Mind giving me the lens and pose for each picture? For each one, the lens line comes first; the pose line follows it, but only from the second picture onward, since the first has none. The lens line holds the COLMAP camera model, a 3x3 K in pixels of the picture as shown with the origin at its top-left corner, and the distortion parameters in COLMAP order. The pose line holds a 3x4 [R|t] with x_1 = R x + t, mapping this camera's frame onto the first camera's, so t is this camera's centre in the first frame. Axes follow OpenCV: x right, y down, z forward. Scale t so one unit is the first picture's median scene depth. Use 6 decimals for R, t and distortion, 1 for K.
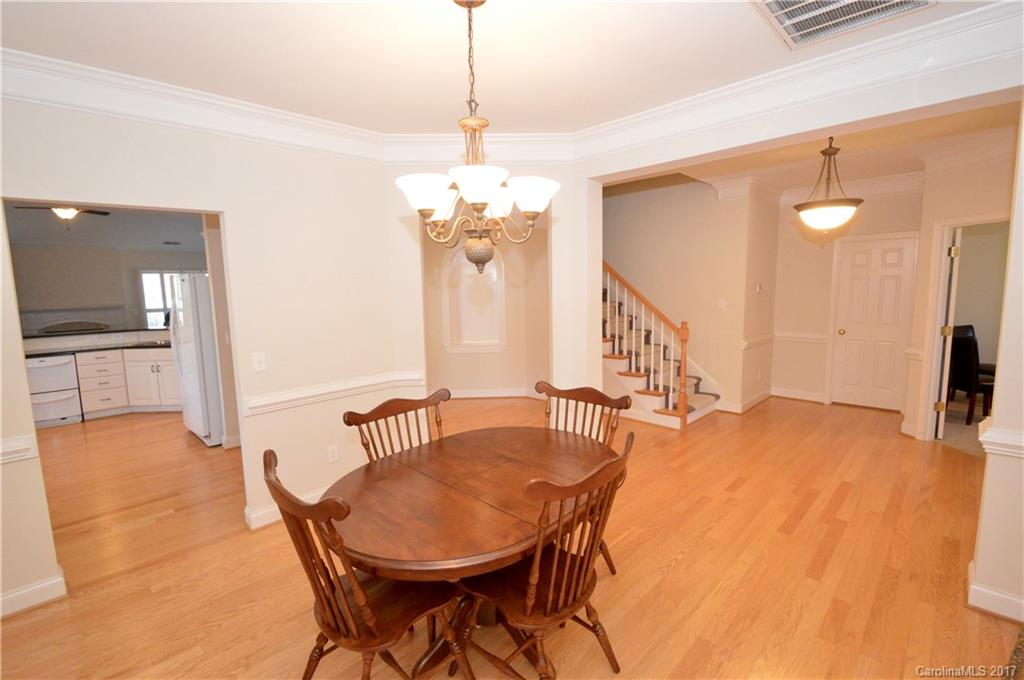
lens RADIAL K [[456.9, 0, 513.5], [0, 456.9, 336.1], [0, 0, 1]] dist [0.000441, -0.001202]
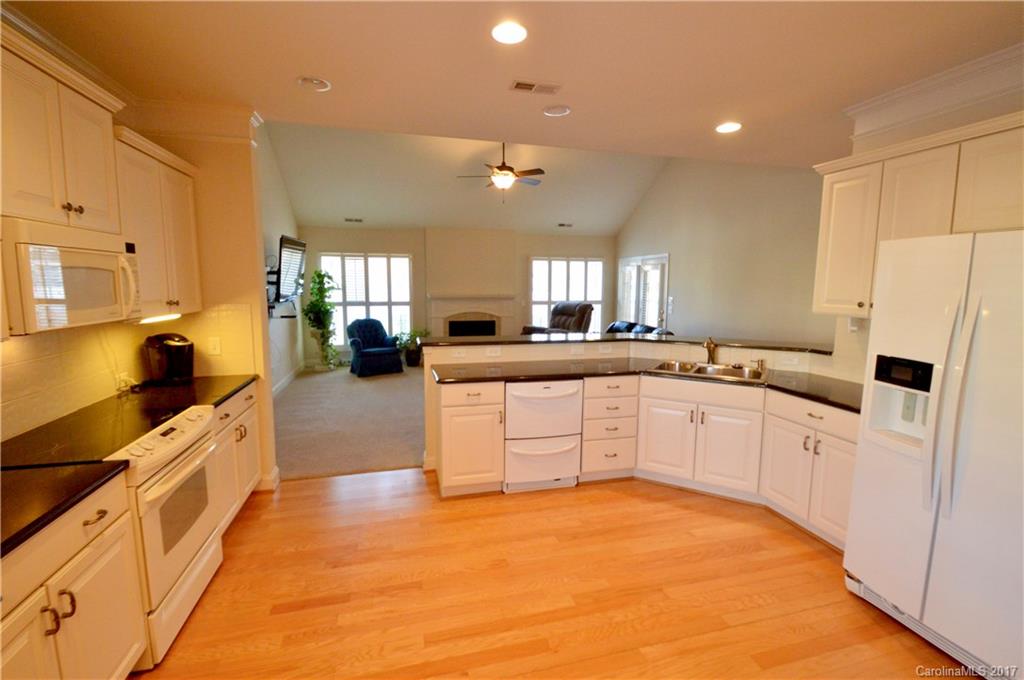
lens RADIAL K [[456.9, 0, 517.6], [0, 456.9, 339.4], [0, 0, 1]] dist [0.000441, -0.001202]
pose [[0.858657, 0.094084, -0.503842, -0.402861], [-0.088222, 0.995467, 0.035537, -0.014378], [0.504902, 0.013936, 0.863064, 0.237917]]
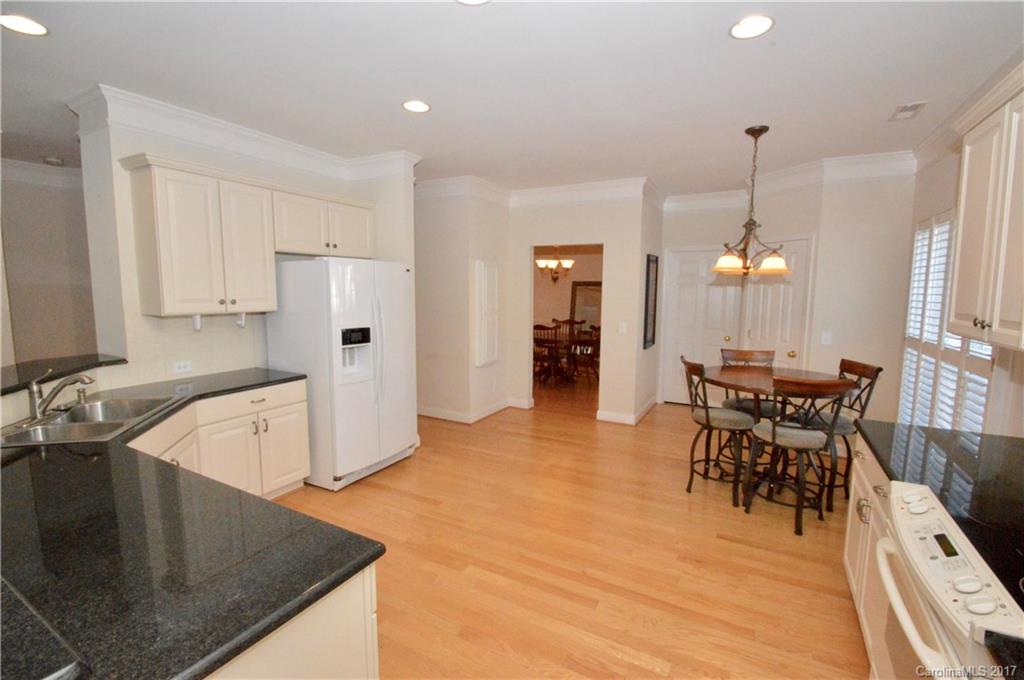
lens RADIAL K [[456.9, 0, 506.1], [0, 456.9, 339.5], [0, 0, 1]] dist [0.000441, -0.001202]
pose [[-0.246508, -0.085709, 0.965343, -0.706639], [0.112293, 0.986847, 0.116293, -0.031998], [-0.962613, 0.137069, -0.233641, 0.459231]]
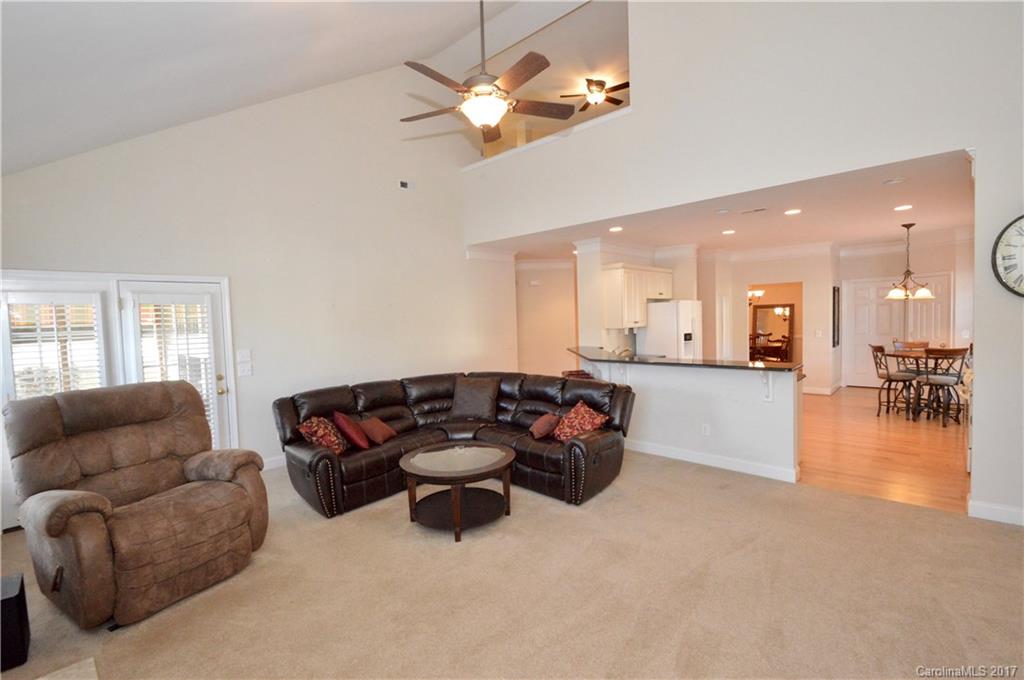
lens RADIAL K [[456.9, 0, 513.9], [0, 456.9, 337.3], [0, 0, 1]] dist [0.000441, -0.001202]
pose [[-0.011895, -0.023508, 0.999653, -1.044574], [0.147509, 0.988745, 0.025006, -0.063972], [-0.988989, 0.147756, -0.008293, 0.751863]]
